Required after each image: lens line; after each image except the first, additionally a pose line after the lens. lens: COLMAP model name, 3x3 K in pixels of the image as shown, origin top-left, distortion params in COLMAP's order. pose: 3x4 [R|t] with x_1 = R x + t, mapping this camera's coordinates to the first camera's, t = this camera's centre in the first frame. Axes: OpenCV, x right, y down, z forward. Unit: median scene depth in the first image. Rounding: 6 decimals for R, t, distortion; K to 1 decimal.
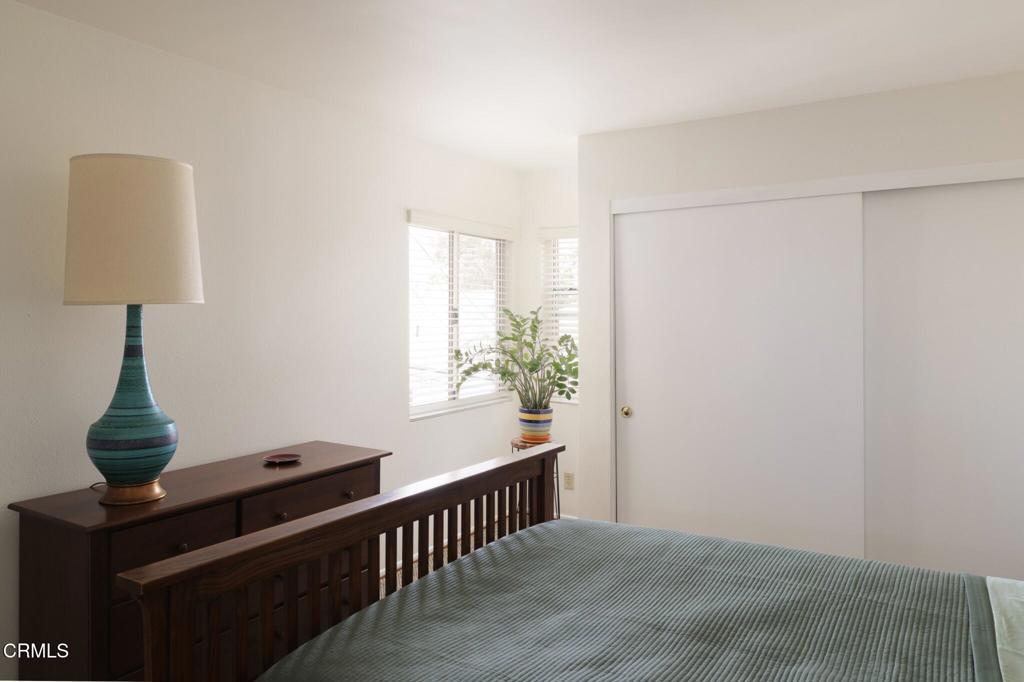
lens RADIAL K [[631.3, 0, 509.4], [0, 631.3, 336.6], [0, 0, 1]] dist [0.002244, 0.000056]
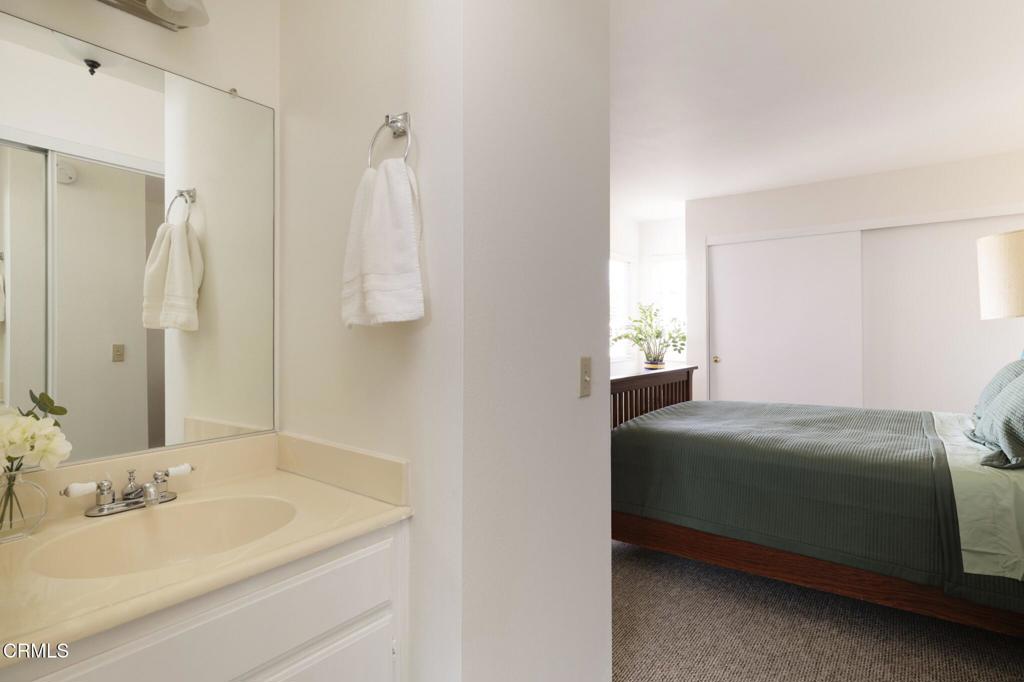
lens RADIAL K [[485.2, 0, 513.3], [0, 485.2, 346.8], [0, 0, 1]] dist [-0.000084, -0.000215]
pose [[0.995960, 0.003403, -0.089733, -0.239586], [-0.003818, 0.999983, -0.004450, 0.088791], [0.089717, 0.004775, 0.995956, -0.360351]]
